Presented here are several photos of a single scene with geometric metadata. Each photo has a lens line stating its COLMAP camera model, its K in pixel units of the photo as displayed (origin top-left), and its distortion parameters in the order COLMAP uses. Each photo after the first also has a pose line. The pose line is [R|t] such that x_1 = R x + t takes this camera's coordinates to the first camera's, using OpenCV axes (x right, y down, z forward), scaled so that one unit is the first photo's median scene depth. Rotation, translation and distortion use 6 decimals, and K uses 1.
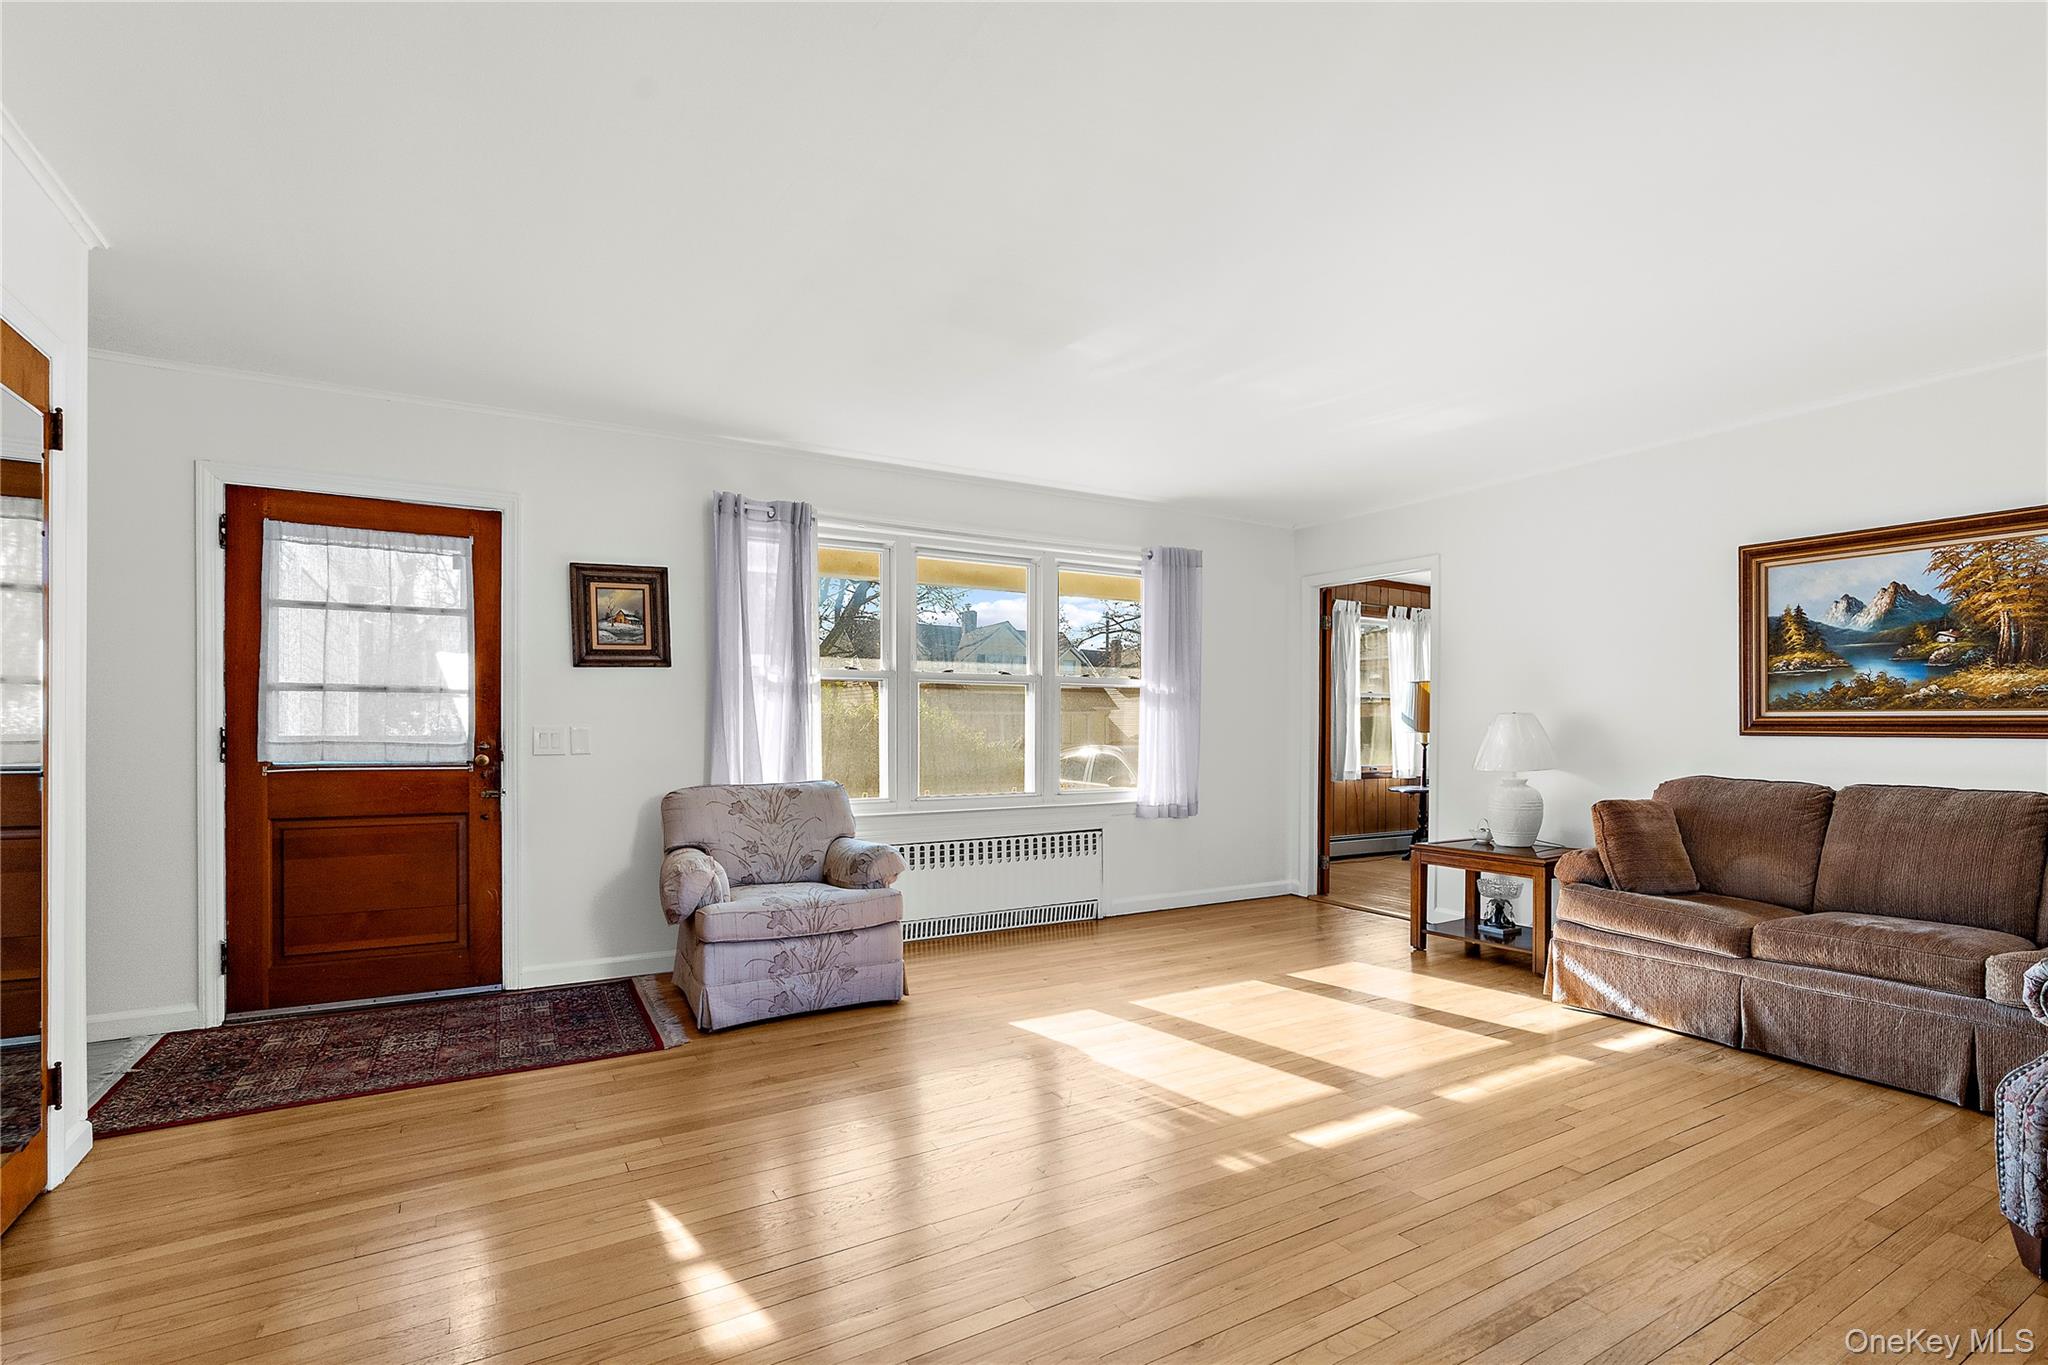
lens RADIAL K [[909.5, 0, 1023.1], [0, 909.5, 728.9], [0, 0, 1]] dist [-0.002183, -0.000262]
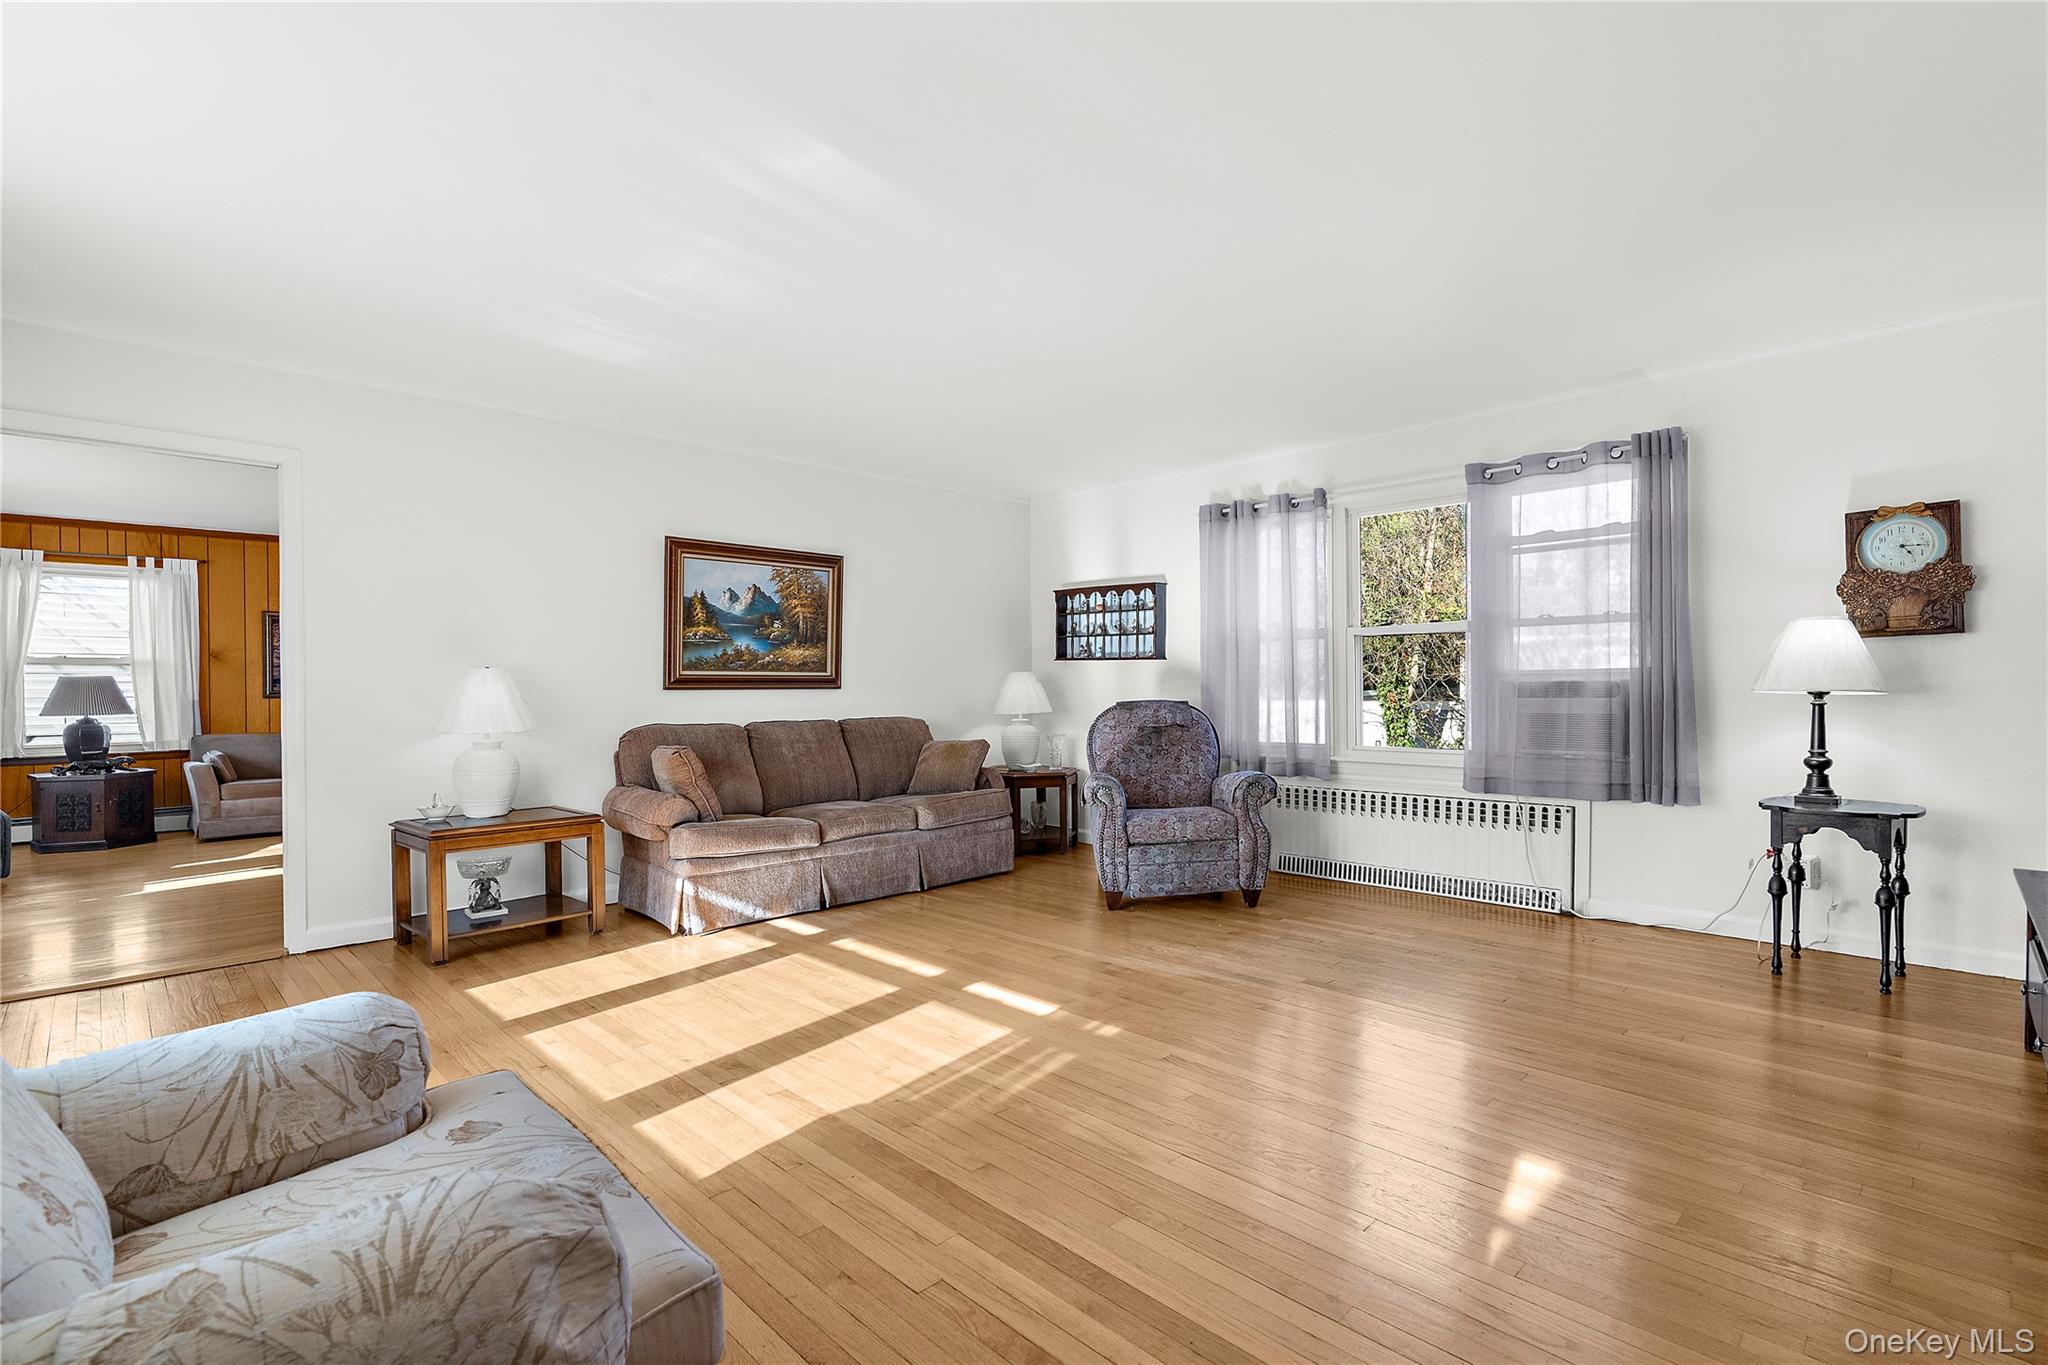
lens RADIAL K [[960.1, 0, 1027.7], [0, 960.1, 701.9], [0, 0, 1]] dist [0.000145, 0.000239]
pose [[-0.230143, -0.012529, 0.973076, -0.661551], [0.010729, 0.999824, 0.015411, 0.010018], [-0.973098, 0.013986, -0.229968, 0.928276]]
